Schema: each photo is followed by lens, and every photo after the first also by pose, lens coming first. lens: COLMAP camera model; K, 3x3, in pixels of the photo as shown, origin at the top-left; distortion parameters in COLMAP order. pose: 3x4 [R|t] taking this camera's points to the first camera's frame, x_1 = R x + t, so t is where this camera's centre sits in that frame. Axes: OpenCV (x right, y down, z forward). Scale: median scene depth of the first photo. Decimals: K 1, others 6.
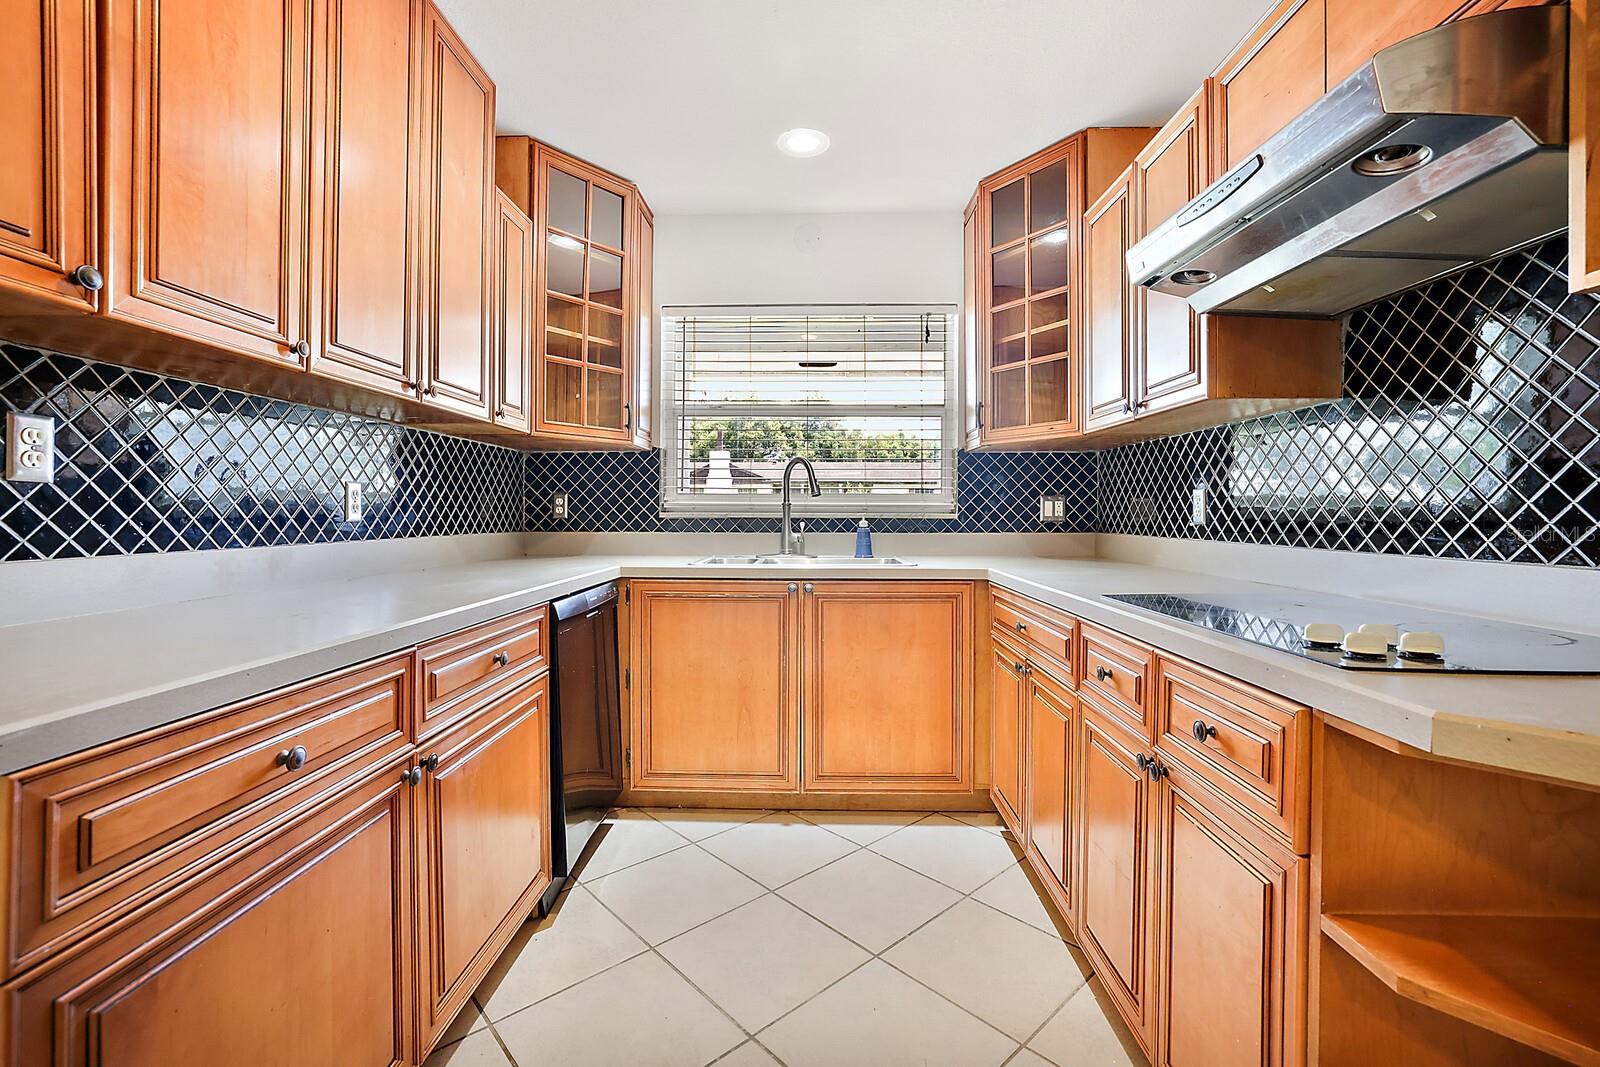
lens RADIAL K [[689.4, 0, 791.1], [0, 689.4, 518.5], [0, 0, 1]] dist [-0.031135, 0.010189]
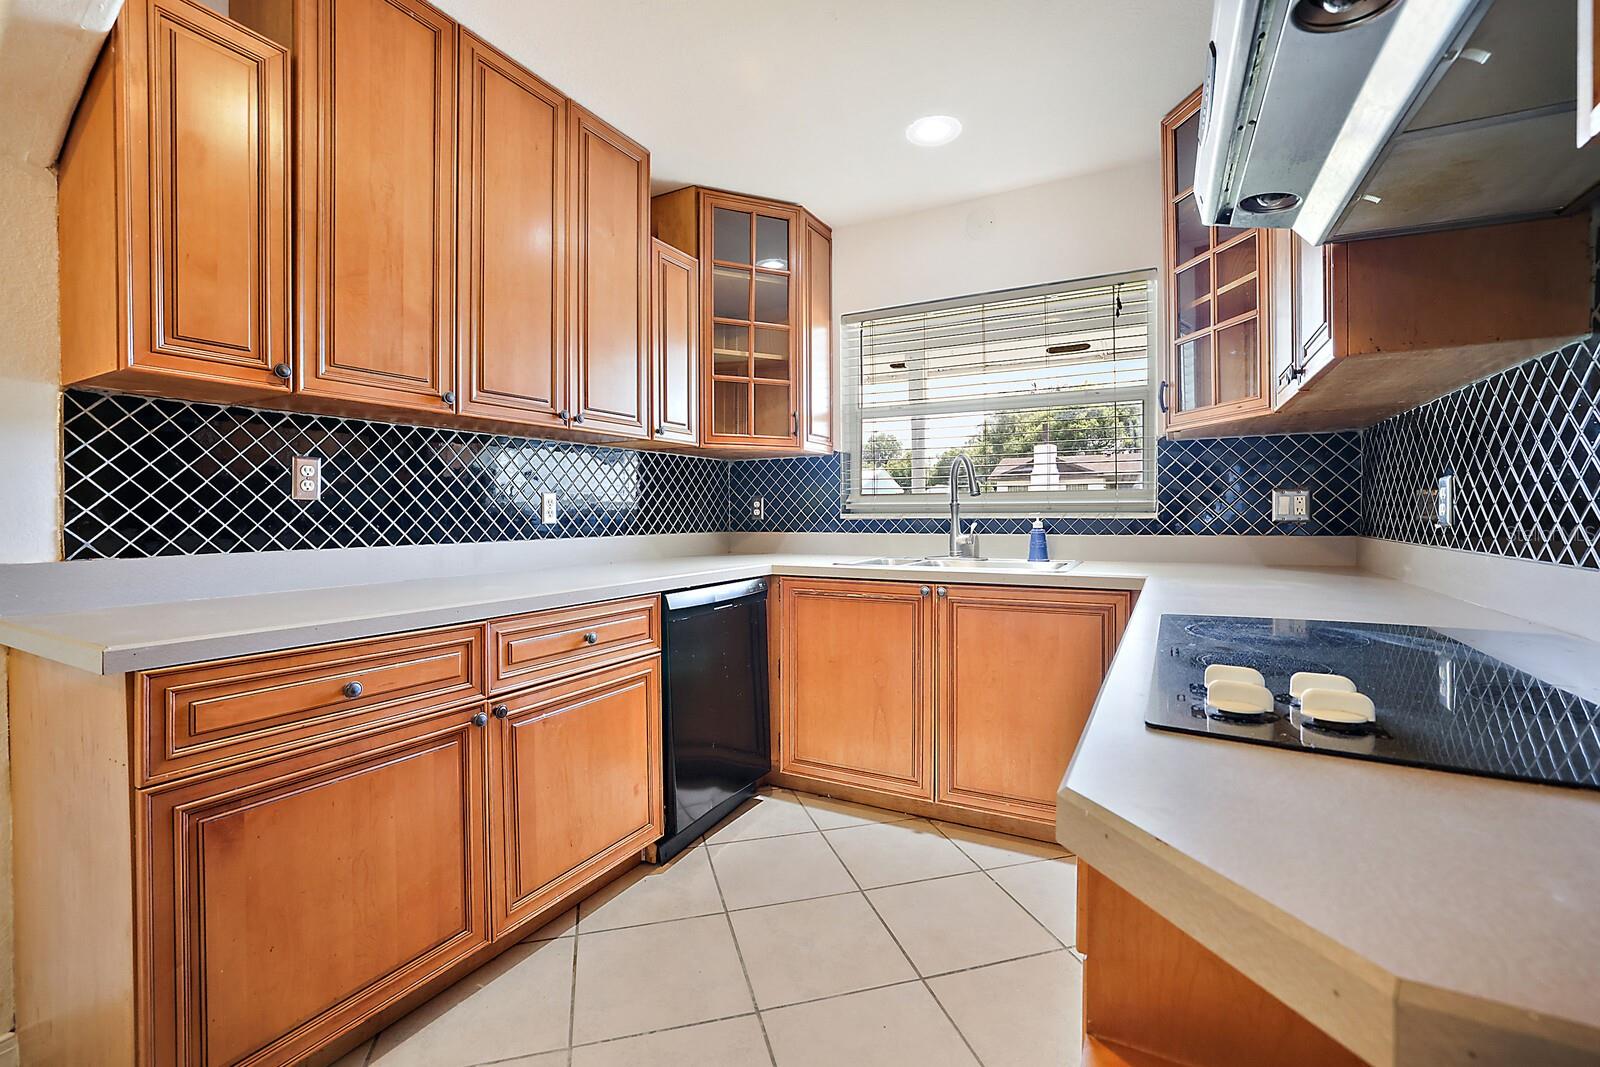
lens RADIAL K [[689.4, 0, 783.5], [0, 689.4, 518.2], [0, 0, 1]] dist [-0.031135, 0.010189]
pose [[0.892155, -0.003989, -0.451712, 0.264780], [0.004628, 0.999989, 0.000309, -0.003102], [0.451706, -0.002366, 0.892164, 0.042127]]
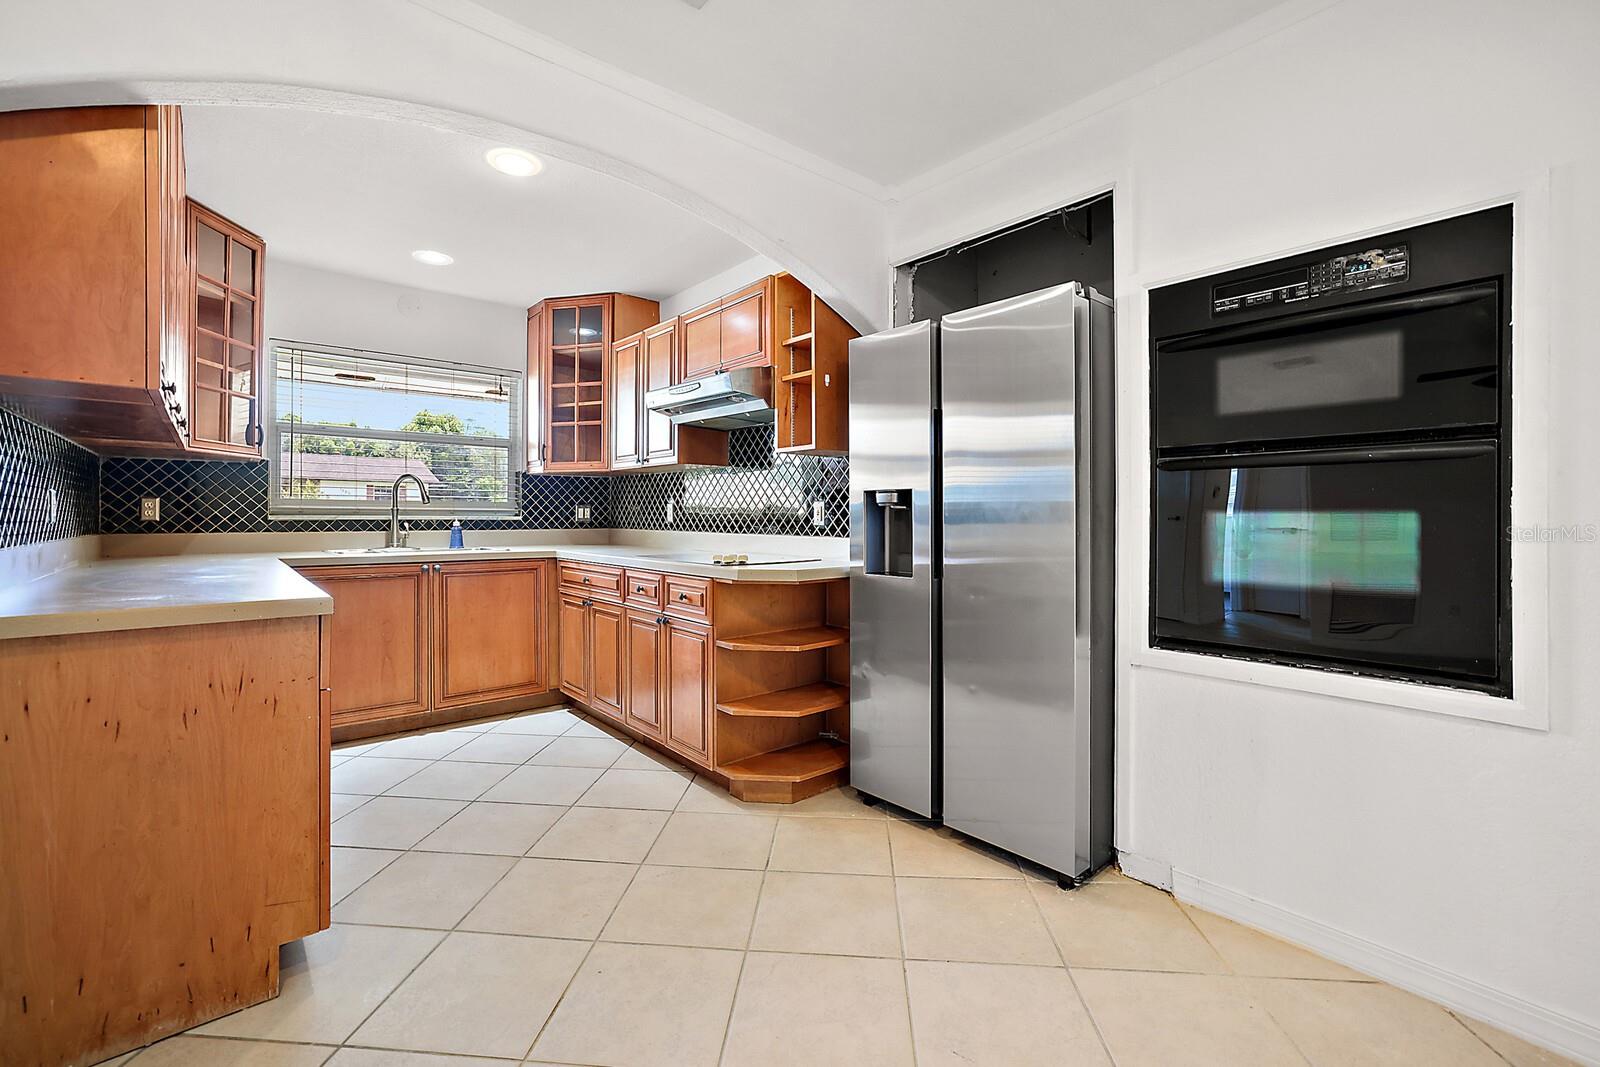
lens RADIAL K [[689.4, 0, 769.1], [0, 689.4, 514.6], [0, 0, 1]] dist [-0.031135, 0.010189]
pose [[0.756992, 0.001421, 0.653422, -0.389241], [0.003511, 0.999974, -0.006241, 0.000302], [-0.653414, 0.007018, 0.756968, -0.548737]]
